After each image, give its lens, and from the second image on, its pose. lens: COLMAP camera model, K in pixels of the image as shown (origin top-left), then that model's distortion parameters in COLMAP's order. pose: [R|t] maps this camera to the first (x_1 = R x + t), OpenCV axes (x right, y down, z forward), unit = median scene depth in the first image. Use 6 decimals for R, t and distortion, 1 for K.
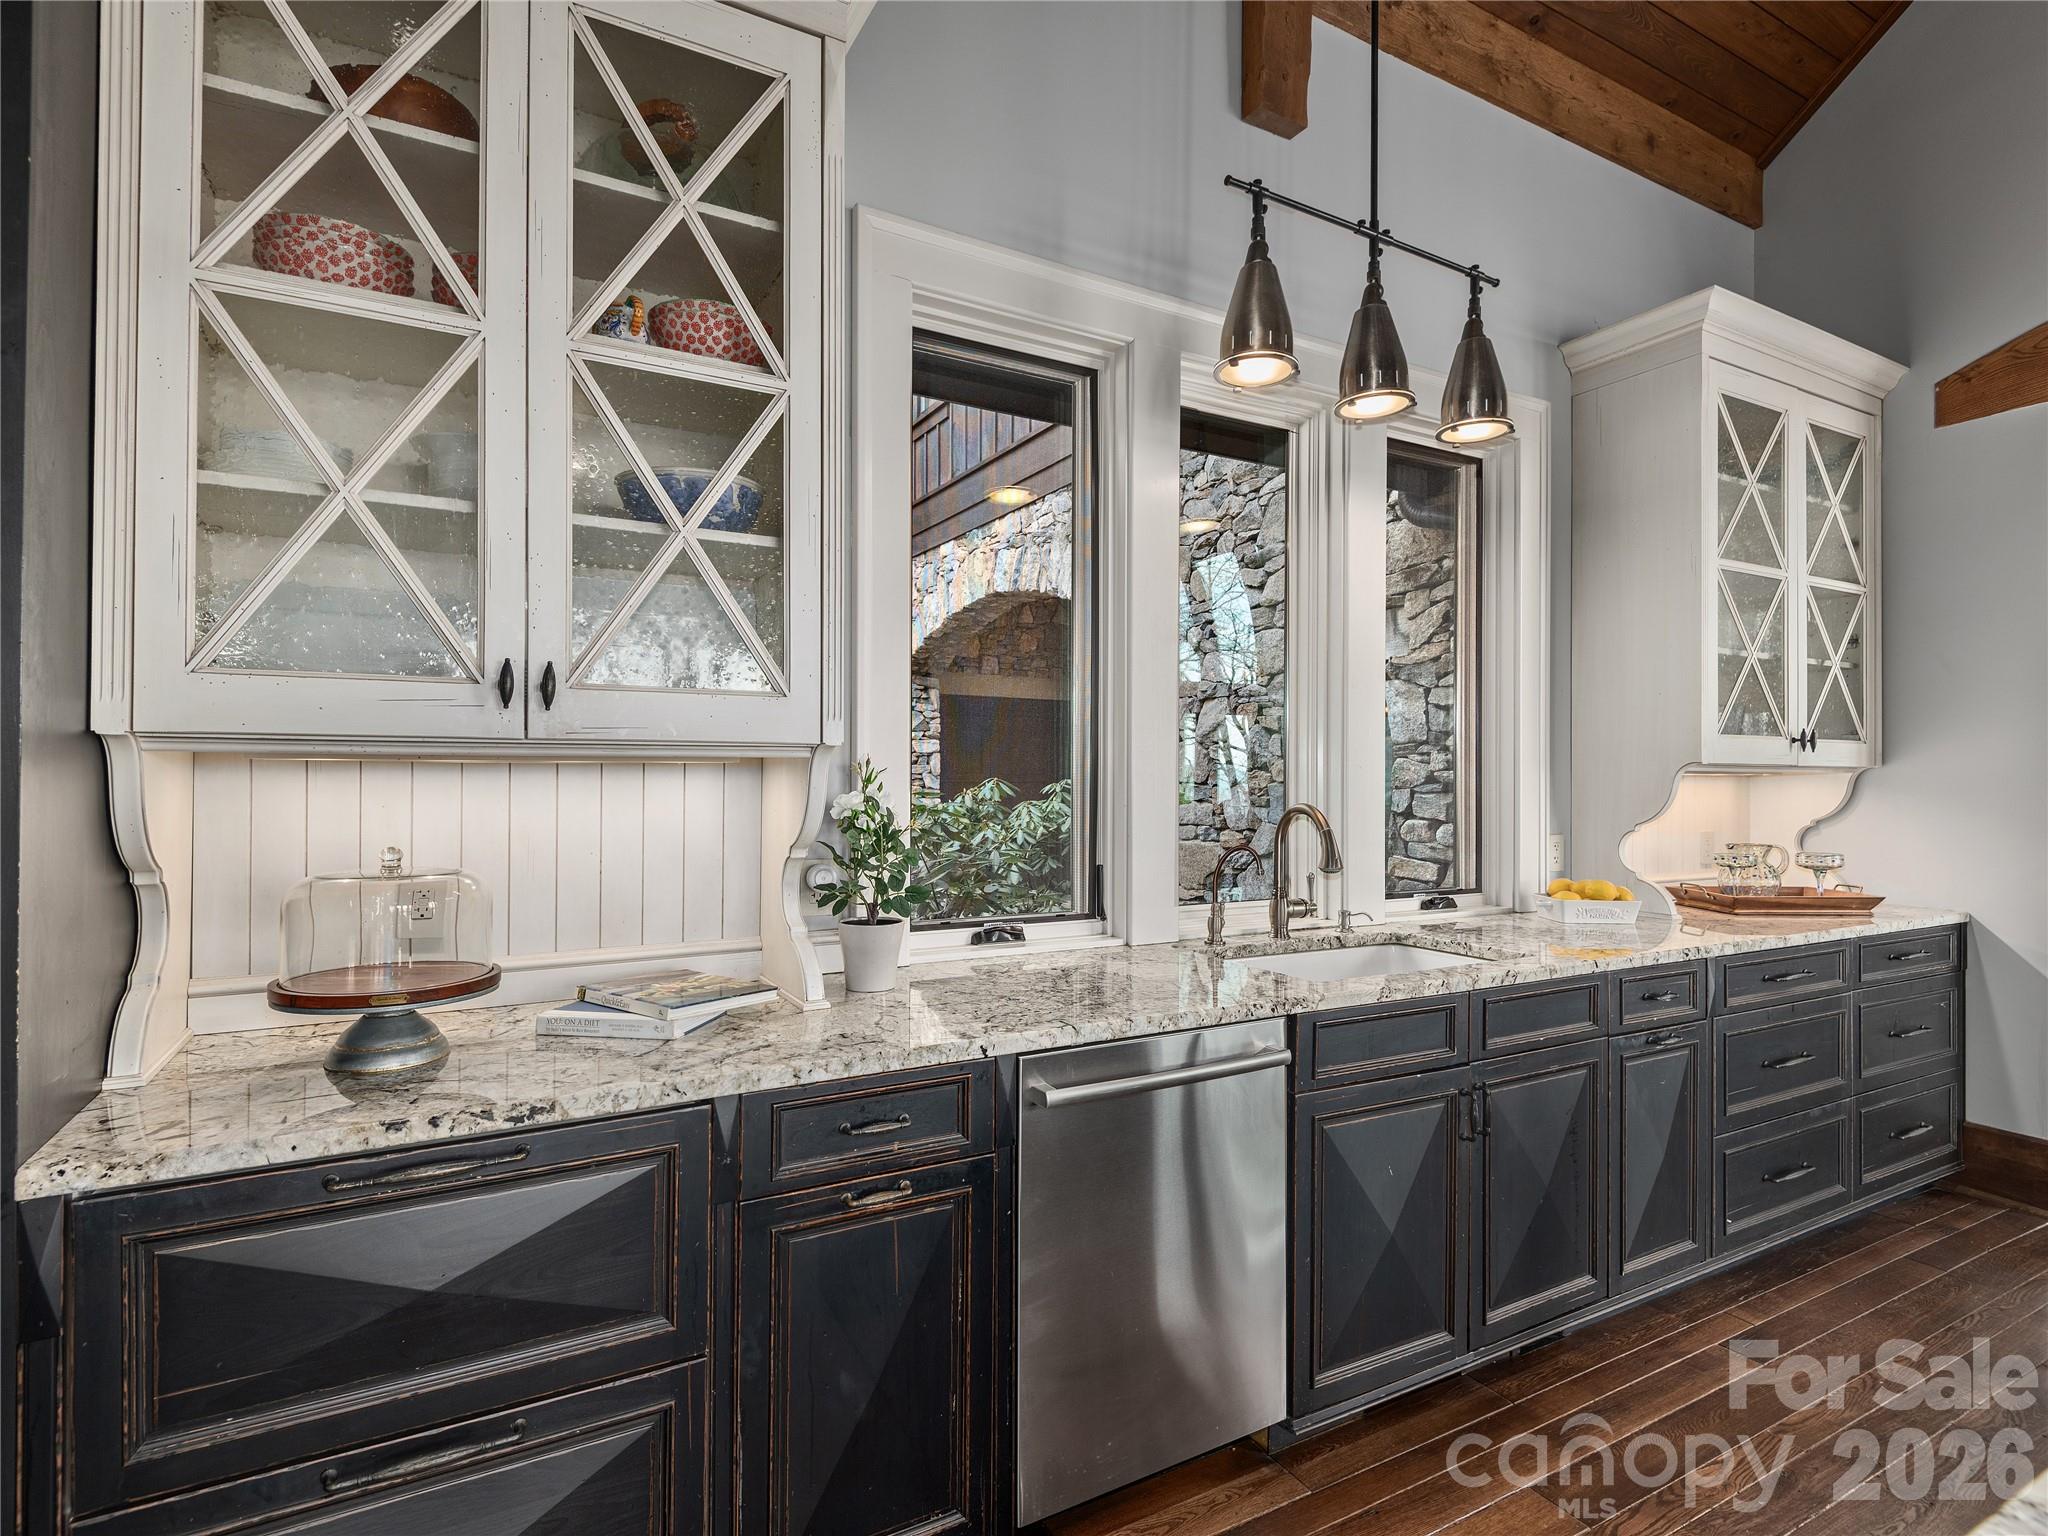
lens RADIAL K [[1031.6, 0, 1018.1], [0, 1031.6, 766.1], [0, 0, 1]] dist [0.023878, -0.014632]
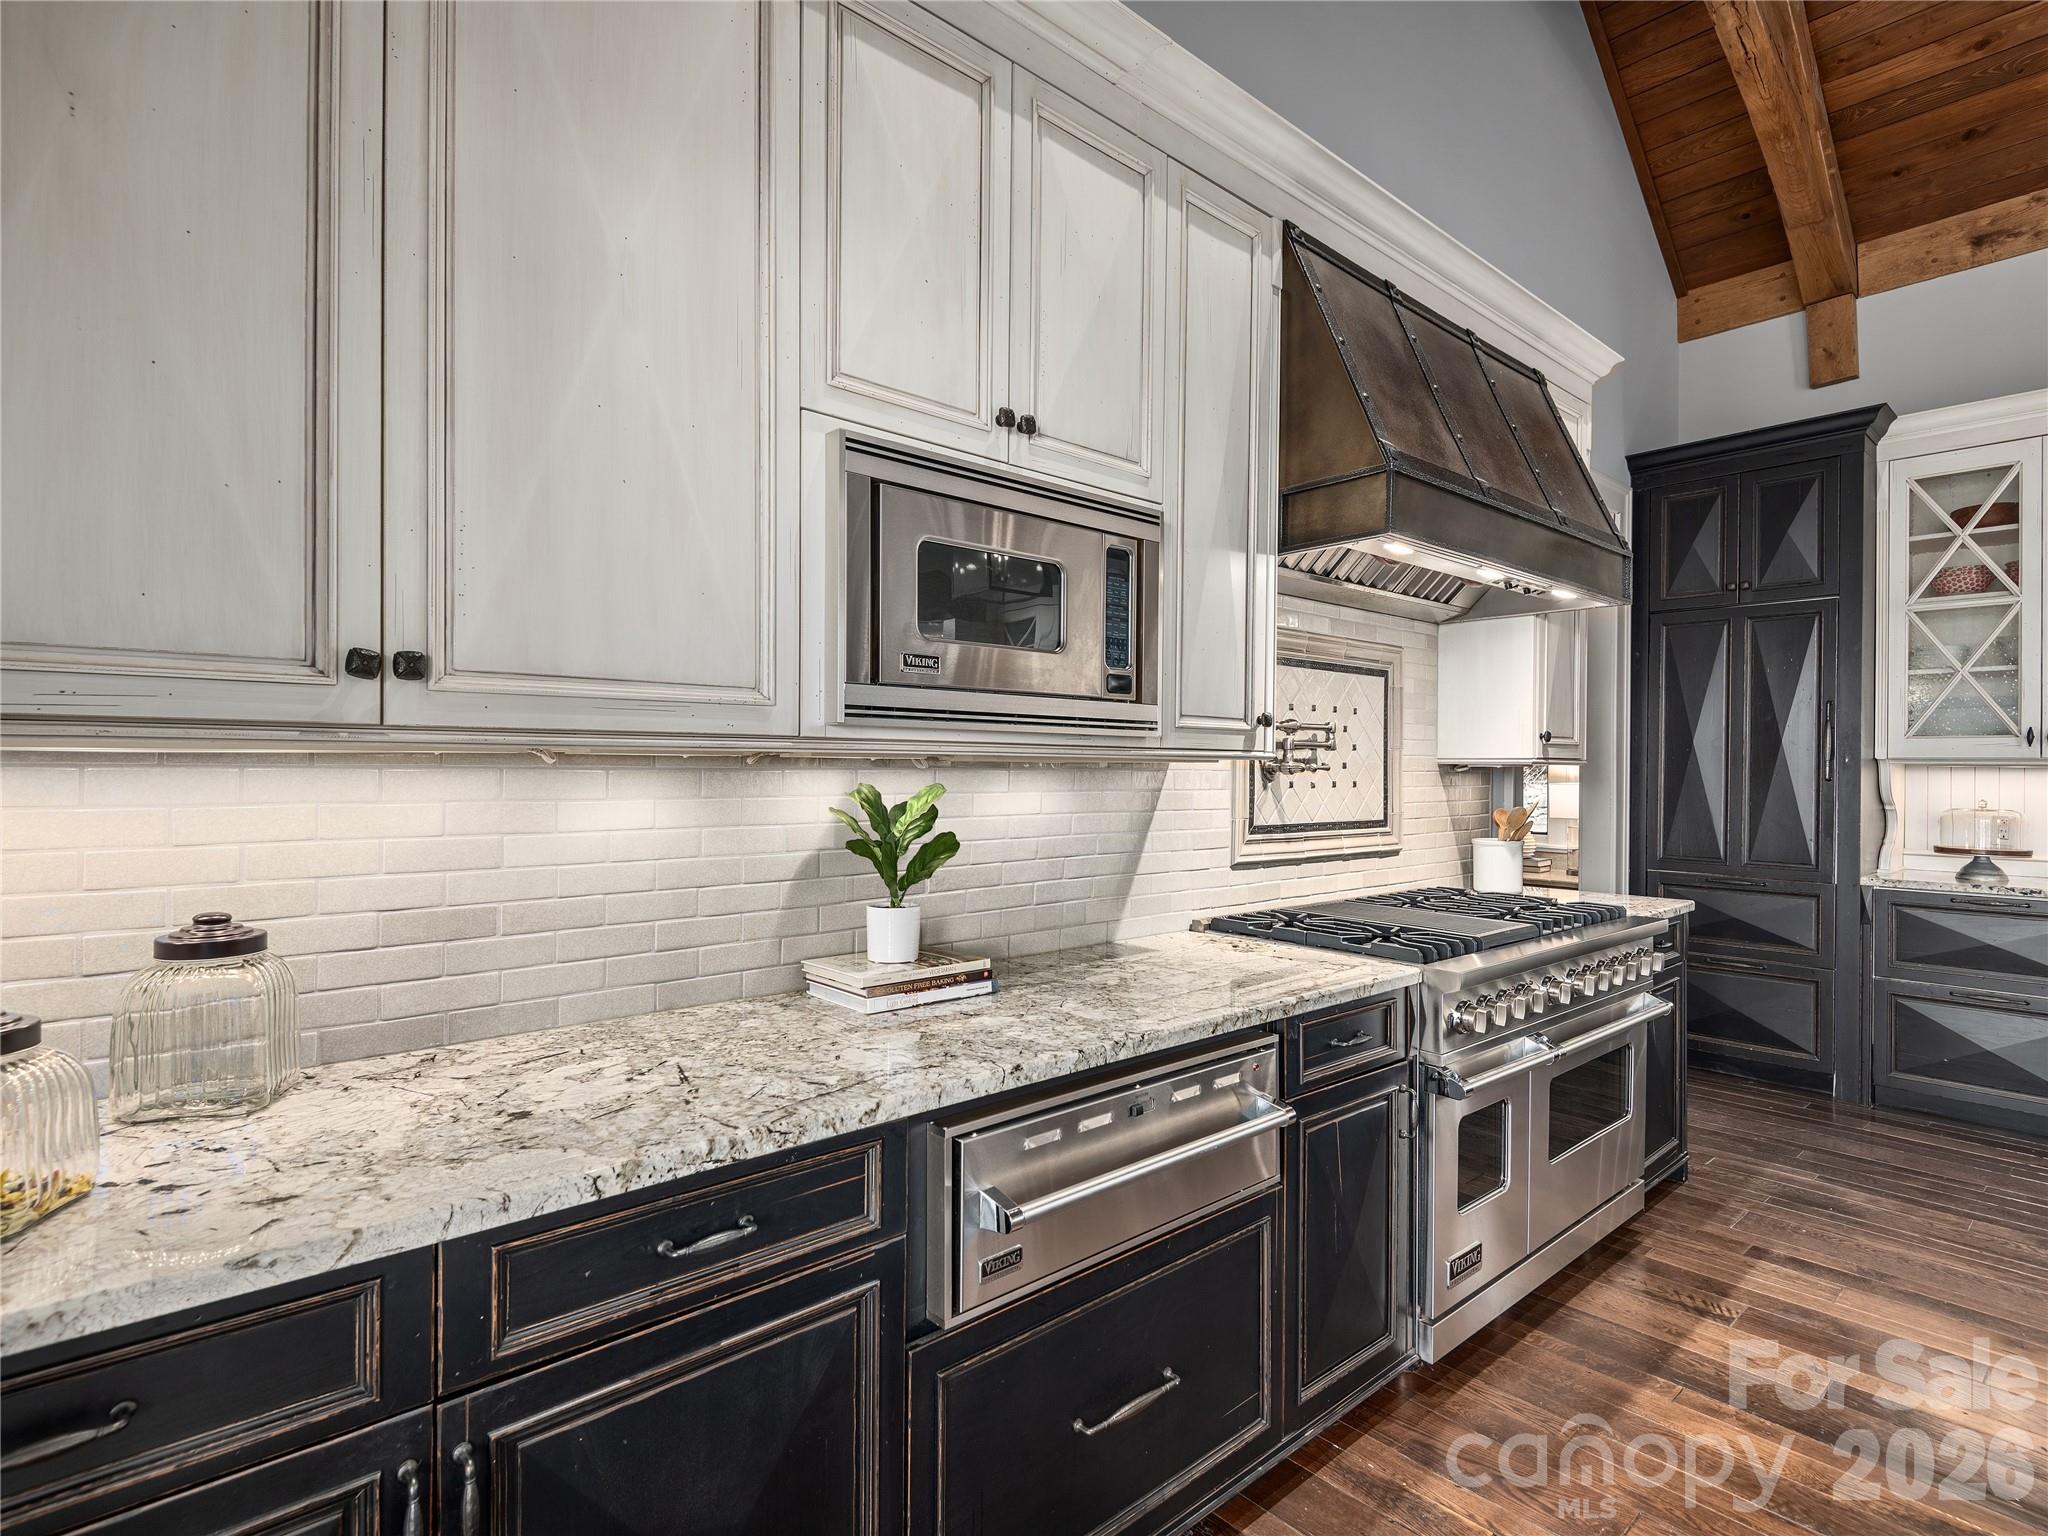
lens RADIAL K [[1084.2, 0, 1038.8], [0, 1084.2, 769.8], [0, 0, 1]] dist [0.012954, -0.001741]
pose [[0.239530, -0.002674, -0.970885, 1.533049], [-0.004926, 0.999980, -0.003969, 0.025477], [0.970876, 0.005733, 0.239512, -2.009809]]
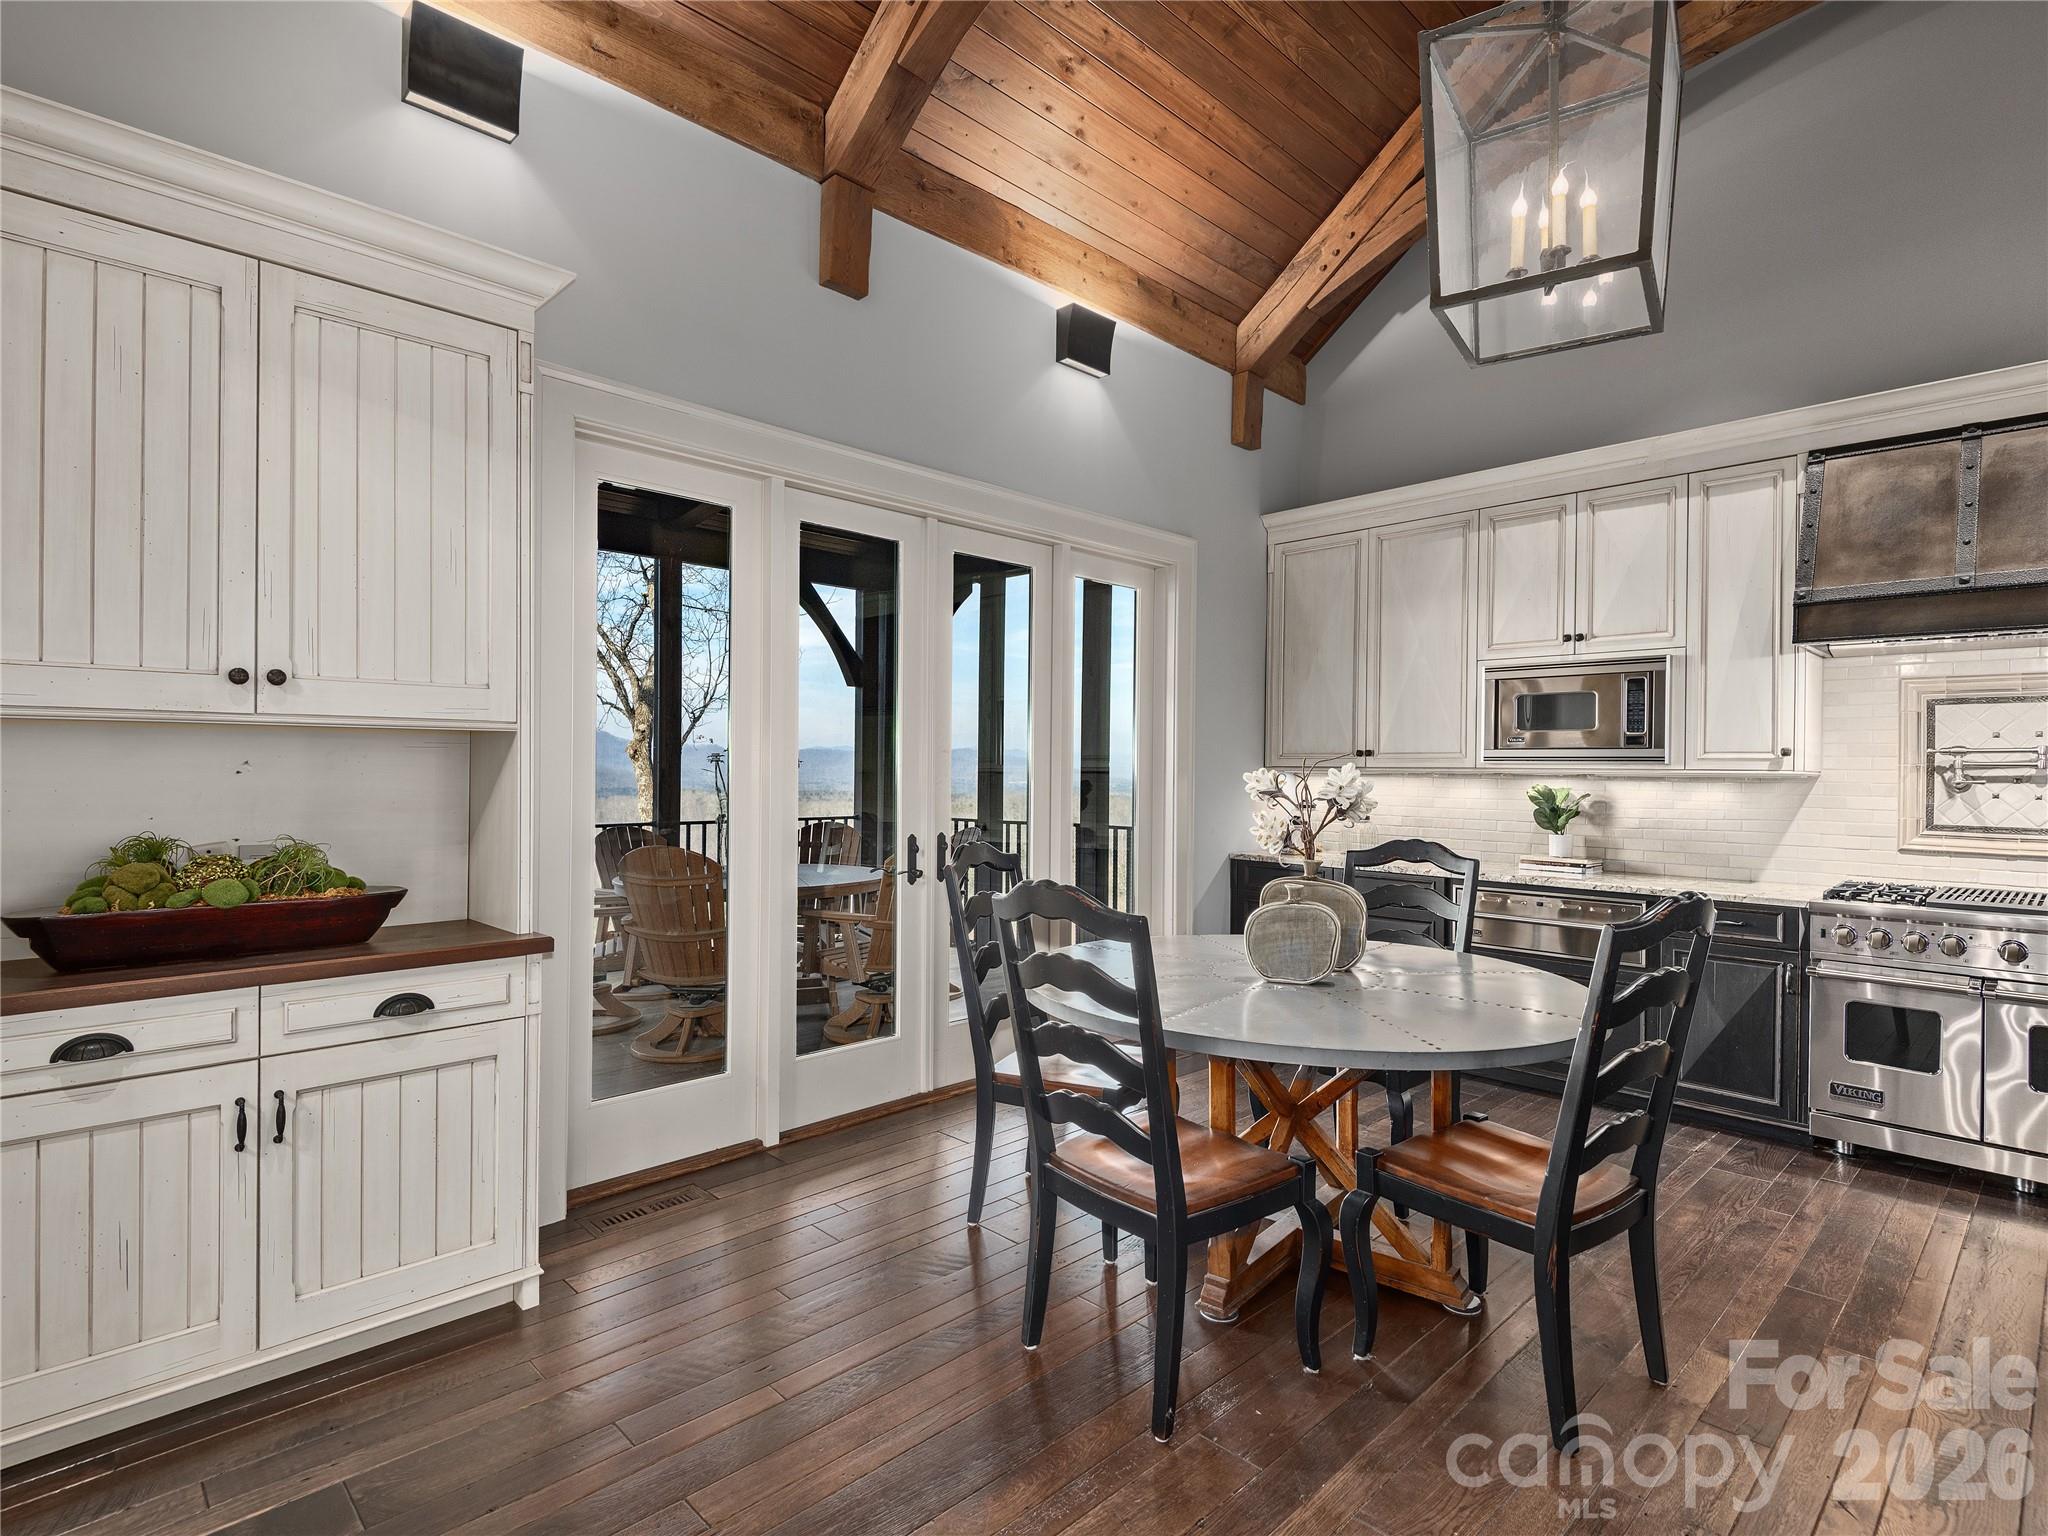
lens RADIAL K [[1031.6, 0, 1013.2], [0, 1031.6, 767.2], [0, 0, 1]] dist [0.023878, -0.014632]
pose [[-0.969132, -0.019949, -0.245736, 2.581927], [-0.019256, 0.999801, -0.005224, 0.032162], [0.245791, -0.000331, -0.969323, 0.757223]]
